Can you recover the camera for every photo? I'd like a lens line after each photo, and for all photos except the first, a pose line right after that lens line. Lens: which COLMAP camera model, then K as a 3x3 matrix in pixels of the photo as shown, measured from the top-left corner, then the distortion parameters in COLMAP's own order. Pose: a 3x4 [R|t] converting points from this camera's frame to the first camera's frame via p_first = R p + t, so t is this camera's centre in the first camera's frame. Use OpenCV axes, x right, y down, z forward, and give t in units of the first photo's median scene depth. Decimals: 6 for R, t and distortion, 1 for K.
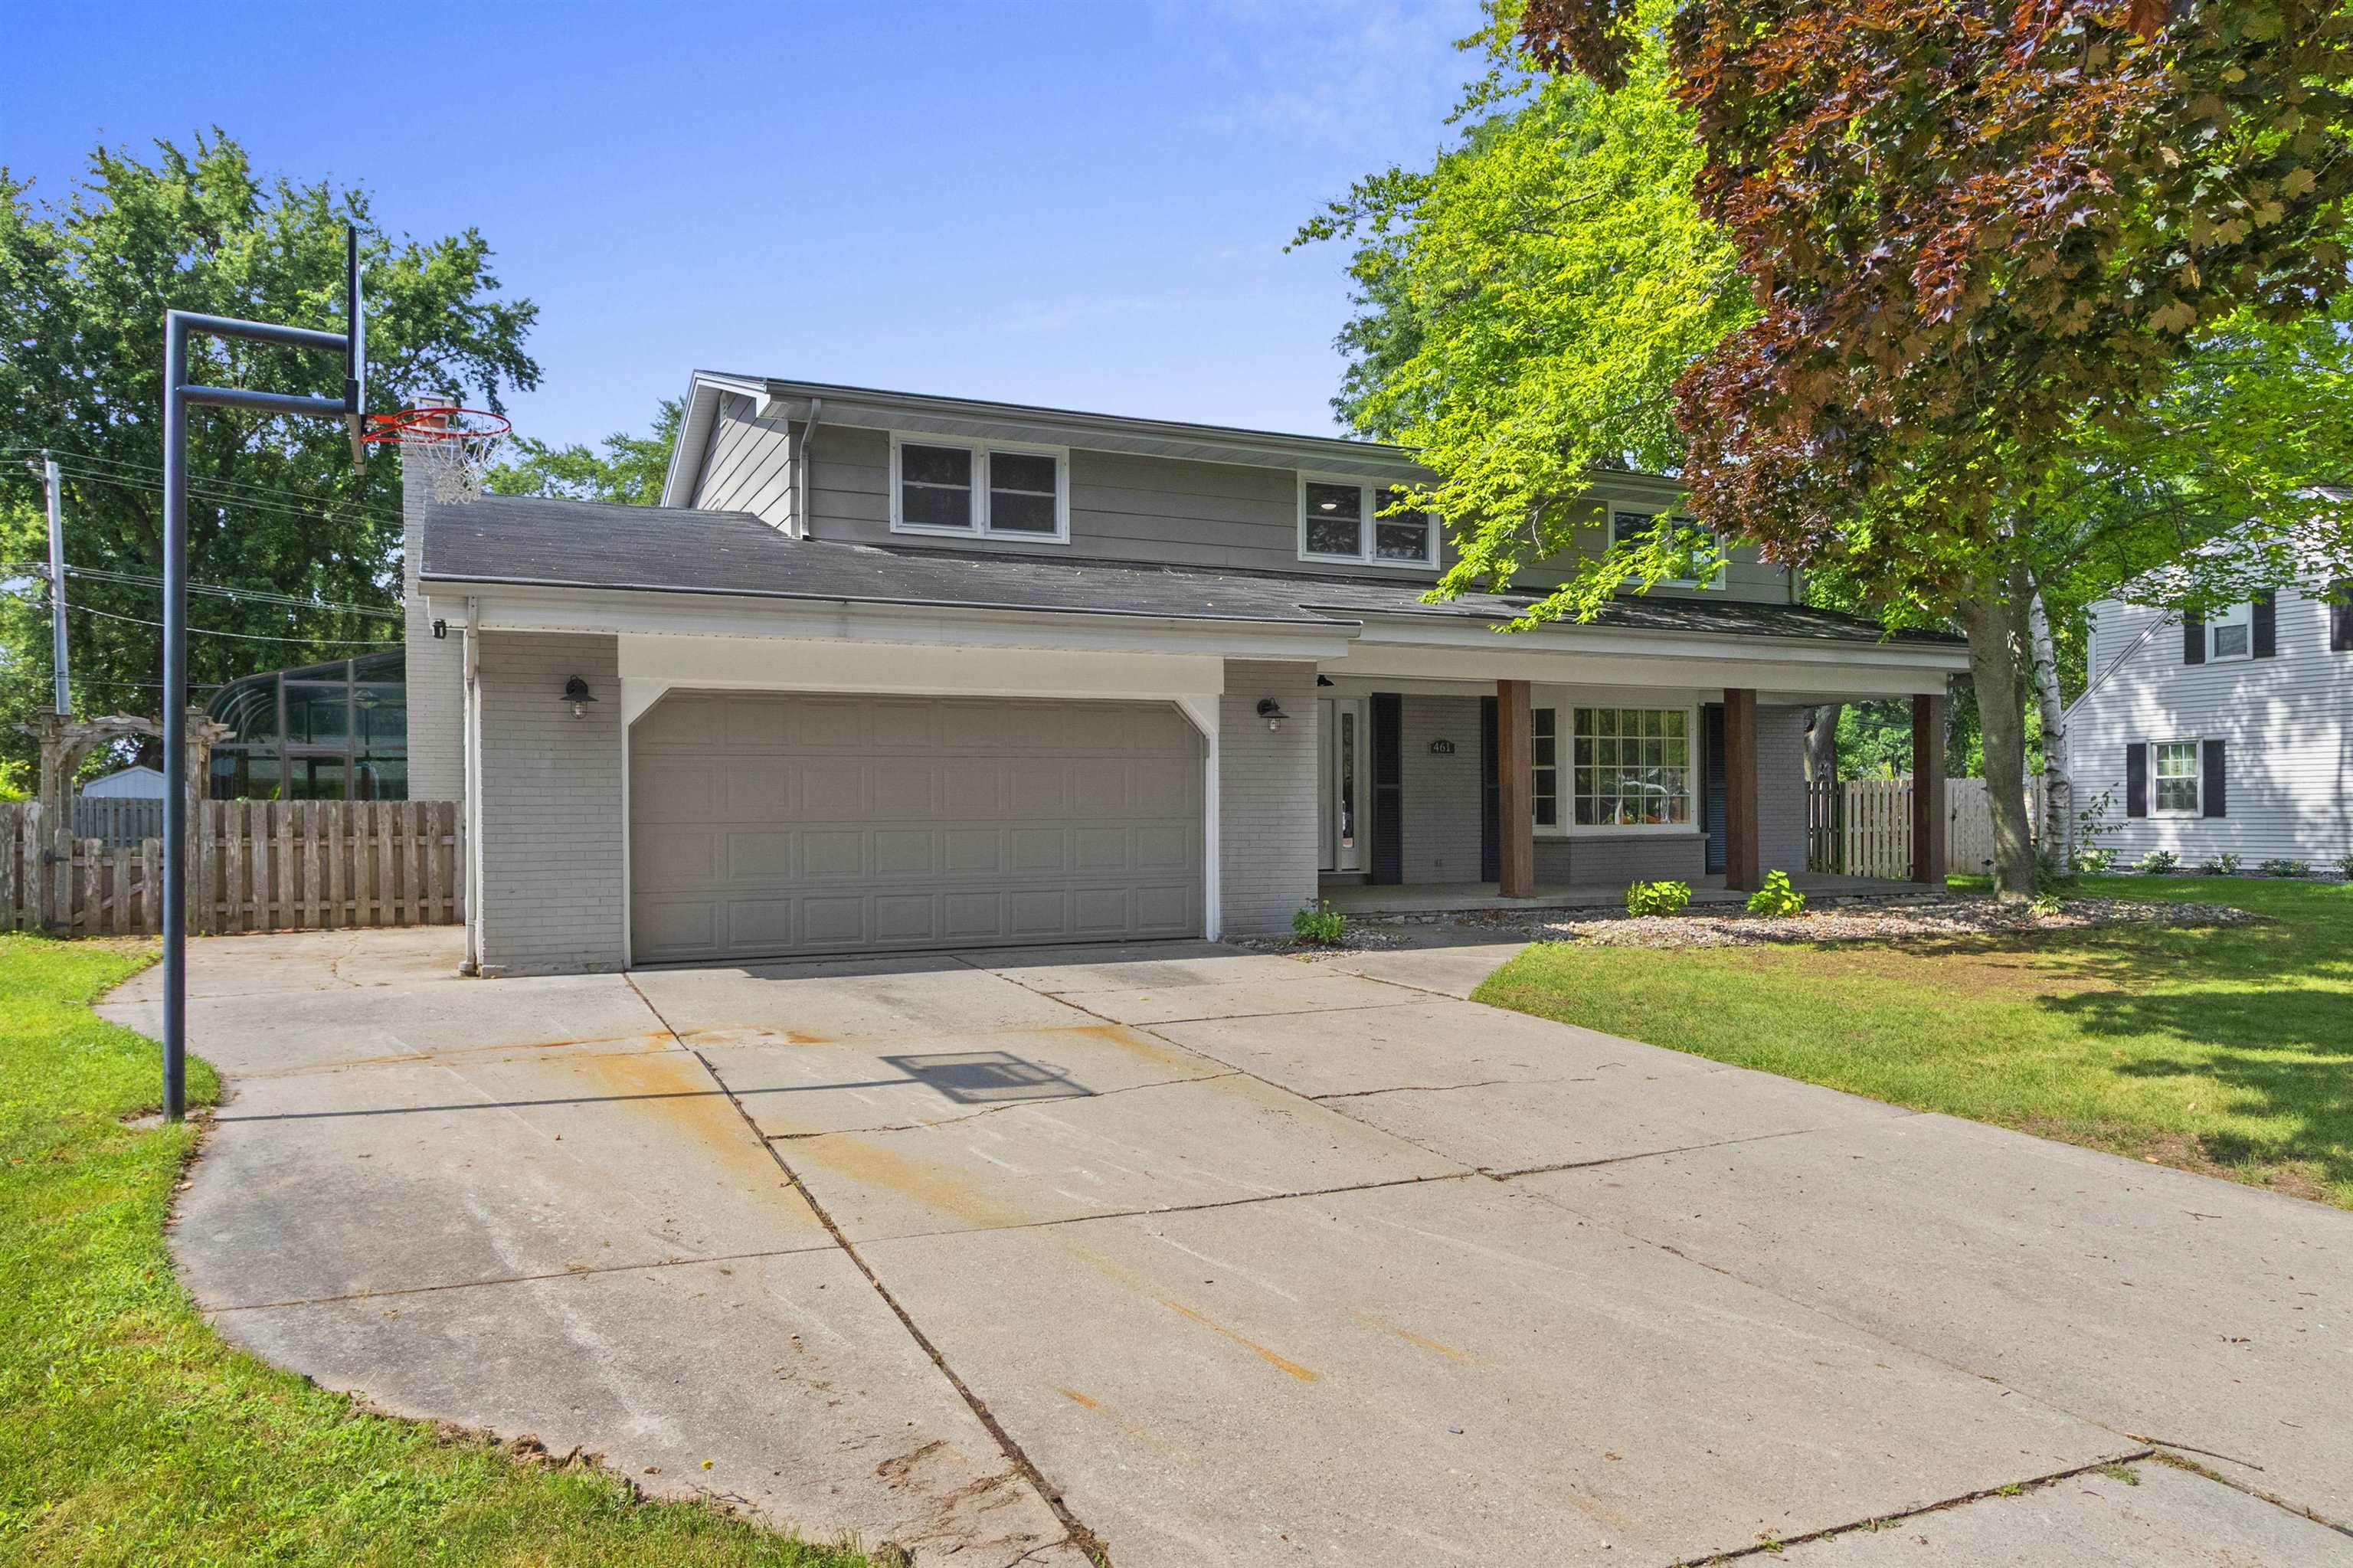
lens RADIAL K [[1557.0, 0, 1178.5], [0, 1557.0, 786.5], [0, 0, 1]] dist [-0.000774, -0.000250]
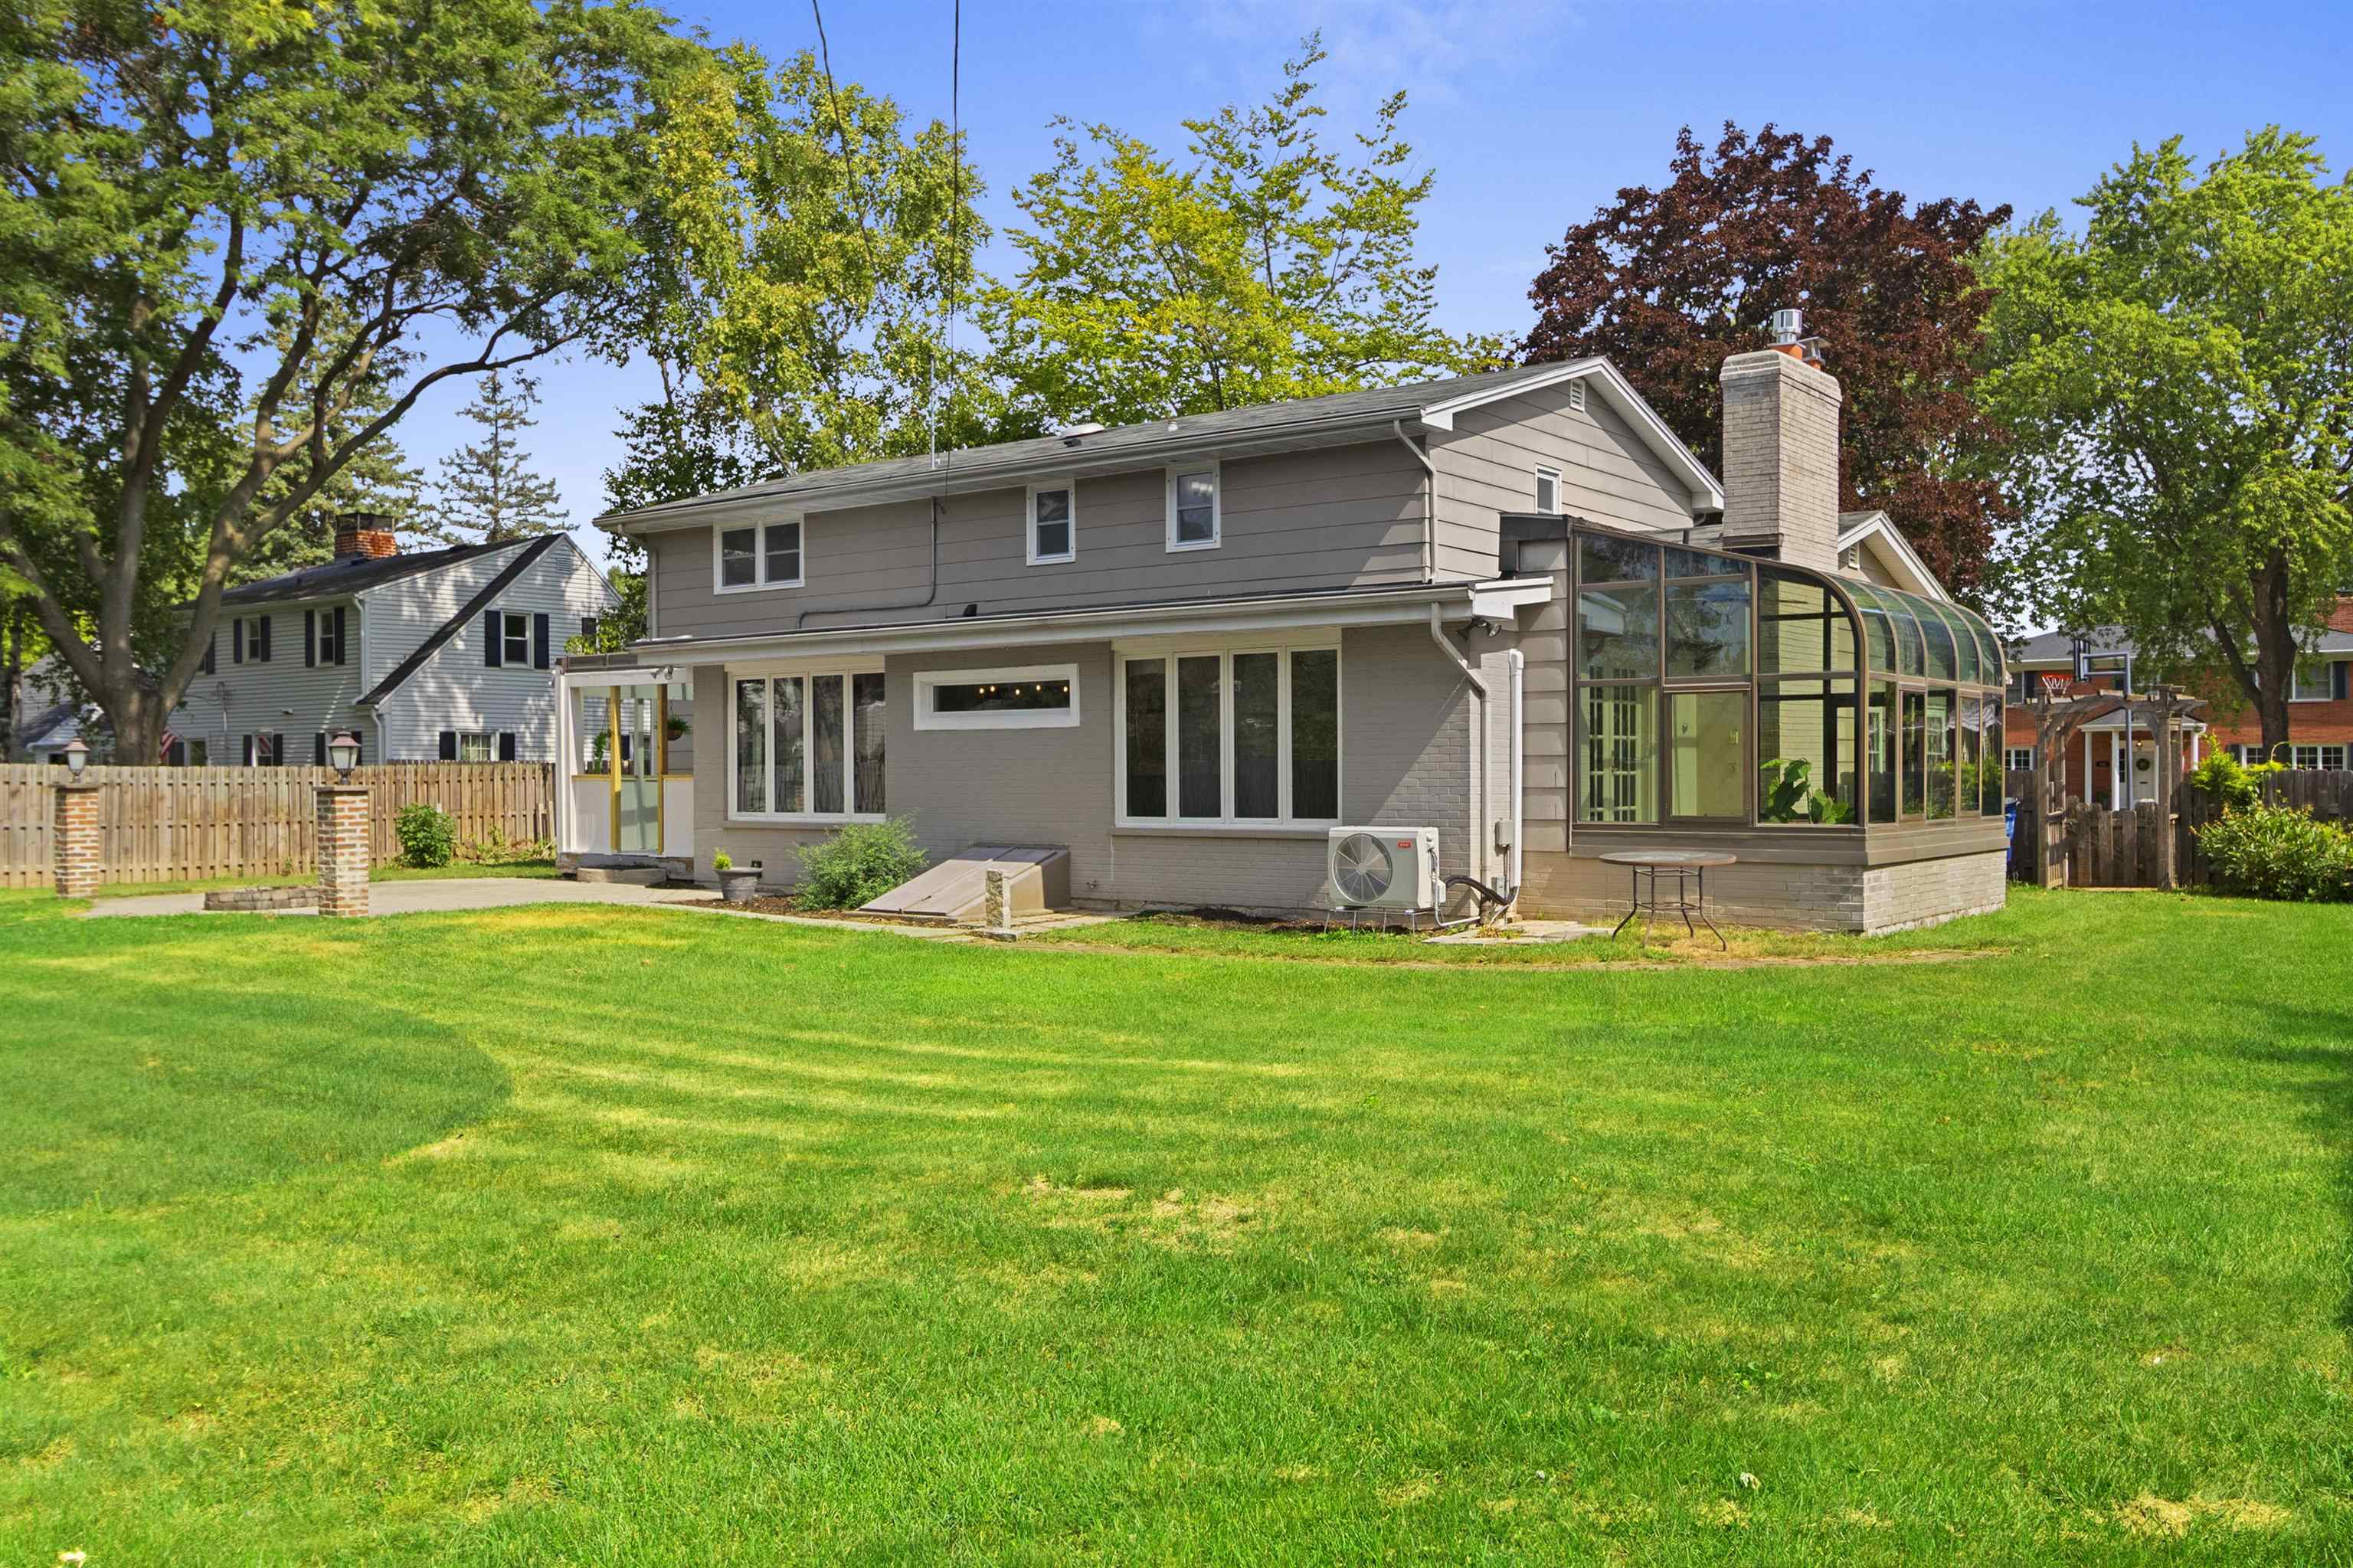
lens RADIAL K [[1921.9, 0, 1178.6], [0, 1921.9, 783.3], [0, 0, 1]] dist [0.001702, 0.000183]
pose [[0.485420, -0.000817, -0.874281, 1.518861], [-0.000202, 0.999999, -0.001047, 0.007580], [0.874281, 0.000685, 0.485420, 0.519819]]
